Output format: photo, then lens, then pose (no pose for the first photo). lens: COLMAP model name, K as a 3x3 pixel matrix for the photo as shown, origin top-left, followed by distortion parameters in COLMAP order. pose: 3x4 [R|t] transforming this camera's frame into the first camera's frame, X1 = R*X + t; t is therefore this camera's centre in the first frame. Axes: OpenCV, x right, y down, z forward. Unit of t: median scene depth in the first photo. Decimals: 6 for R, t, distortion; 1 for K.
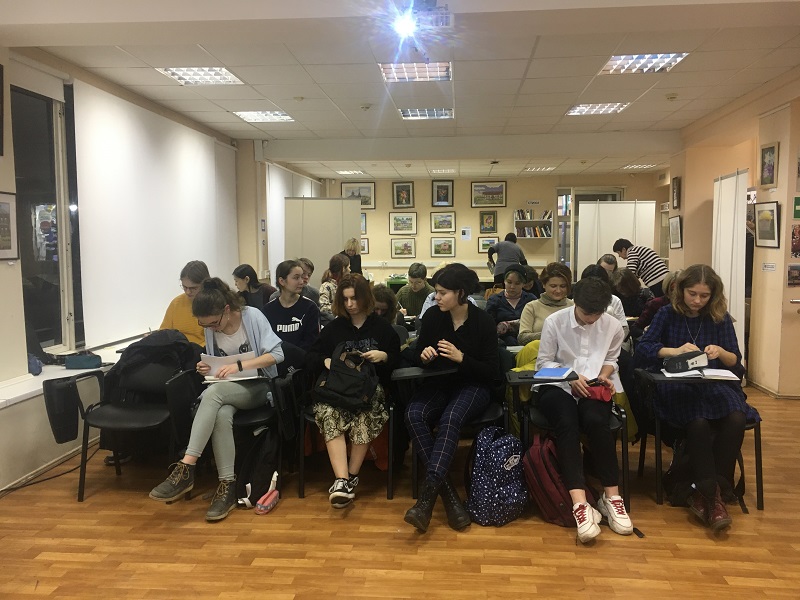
lens RADIAL K [[673.7, 0, 402.0], [0, 673.7, 295.7], [0, 0, 1]] dist [0.099168, -0.143305]
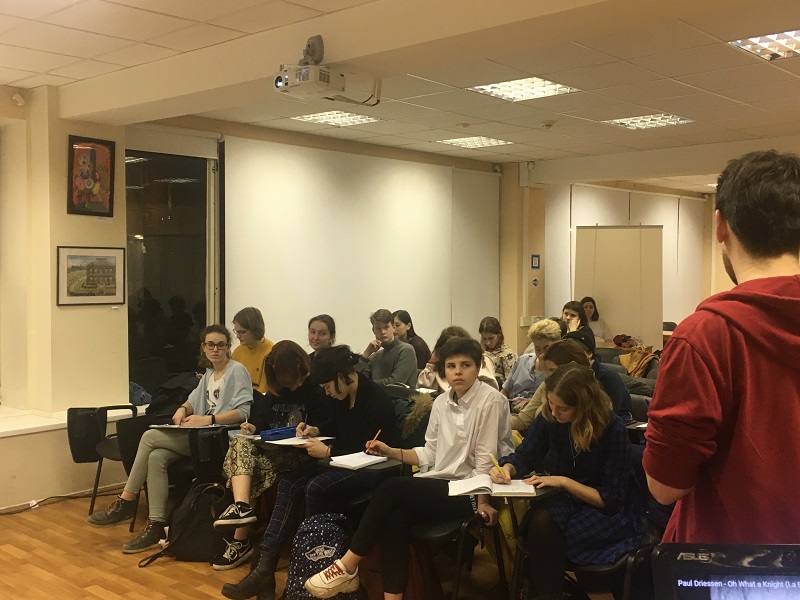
lens RADIAL K [[885.7, 0, 400.0], [0, 885.7, 300.0], [0, 0, 1]] dist [0.041939, -0.009924]
pose [[0.788837, 0.032265, -0.613755, 0.228147], [-0.057525, 0.998113, -0.021464, -0.016755], [0.611904, 0.052238, 0.789205, 0.027742]]
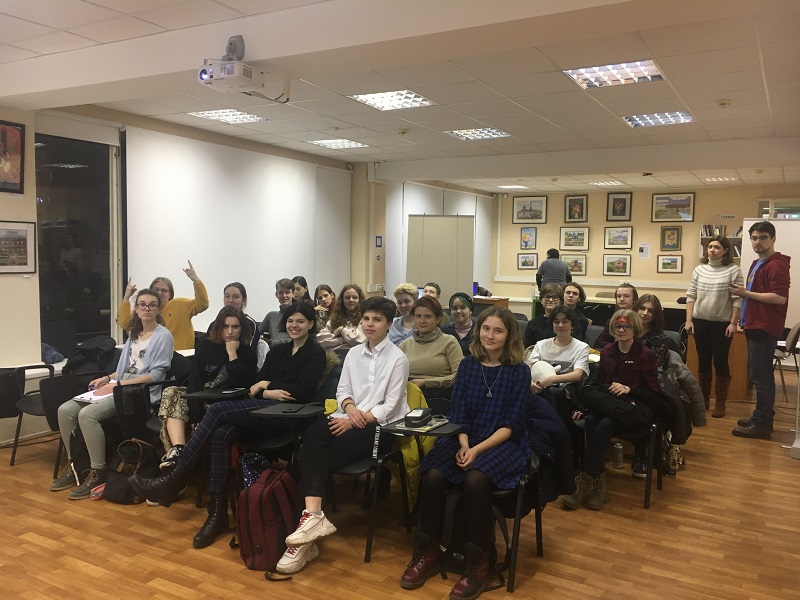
lens RADIAL K [[673.7, 0, 402.0], [0, 673.7, 295.7], [0, 0, 1]] dist [0.099168, -0.143305]
pose [[0.908897, 0.050012, -0.414012, 0.185975], [-0.054538, 0.998511, 0.000890, -0.015177], [0.413440, 0.021770, 0.910271, 0.034153]]
